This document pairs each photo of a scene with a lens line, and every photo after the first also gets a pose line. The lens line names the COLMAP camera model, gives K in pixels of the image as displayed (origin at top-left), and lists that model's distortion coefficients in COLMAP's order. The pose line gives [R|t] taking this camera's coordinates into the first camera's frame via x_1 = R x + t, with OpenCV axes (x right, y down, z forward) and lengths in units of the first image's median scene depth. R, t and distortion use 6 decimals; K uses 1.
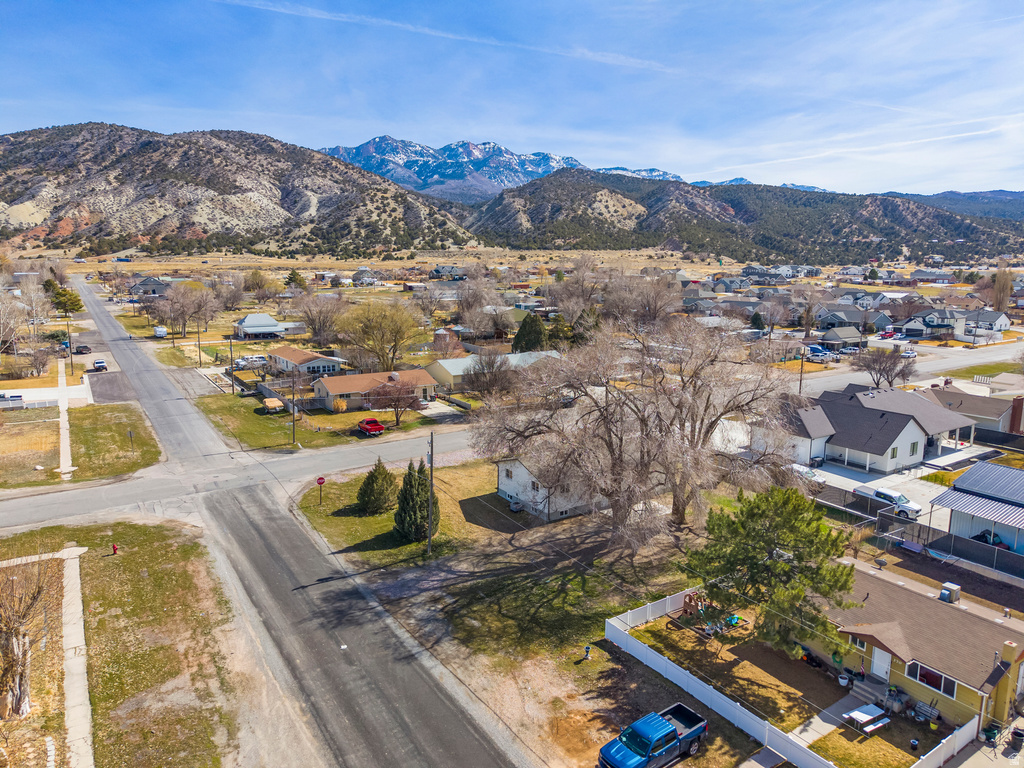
lens RADIAL K [[691.8, 0, 512.0], [0, 691.8, 384.0], [0, 0, 1]] dist [0.008975, -0.006284]
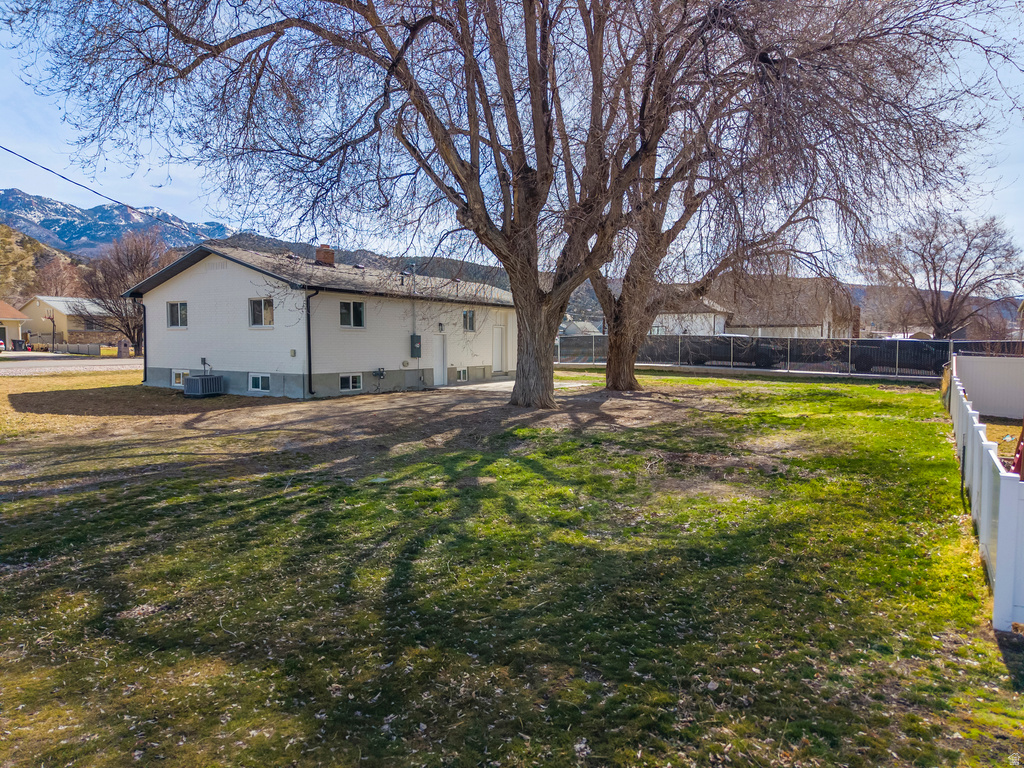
lens RADIAL K [[691.8, 0, 512.0], [0, 691.8, 384.0], [0, 0, 1]] dist [0.008975, -0.006284]
pose [[0.904151, -0.024769, 0.426494, -0.002244], [0.072756, 0.992662, -0.096588, 0.256297], [-0.420972, 0.118360, 0.899318, 0.715122]]
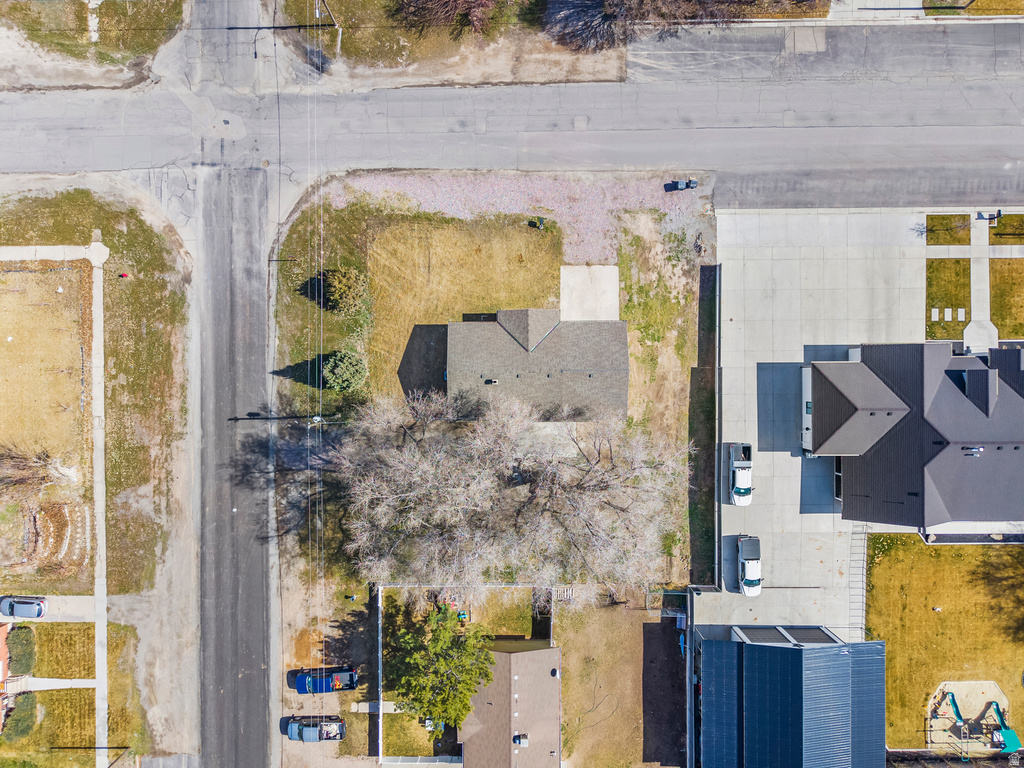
lens RADIAL K [[691.8, 0, 512.0], [0, 691.8, 384.0], [0, 0, 1]] dist [0.008975, -0.006284]
pose [[0.839492, 0.543305, -0.008542, 0.120199], [-0.079186, 0.137876, 0.987279, -0.996454], [0.537571, -0.828137, 0.158768, 1.000756]]
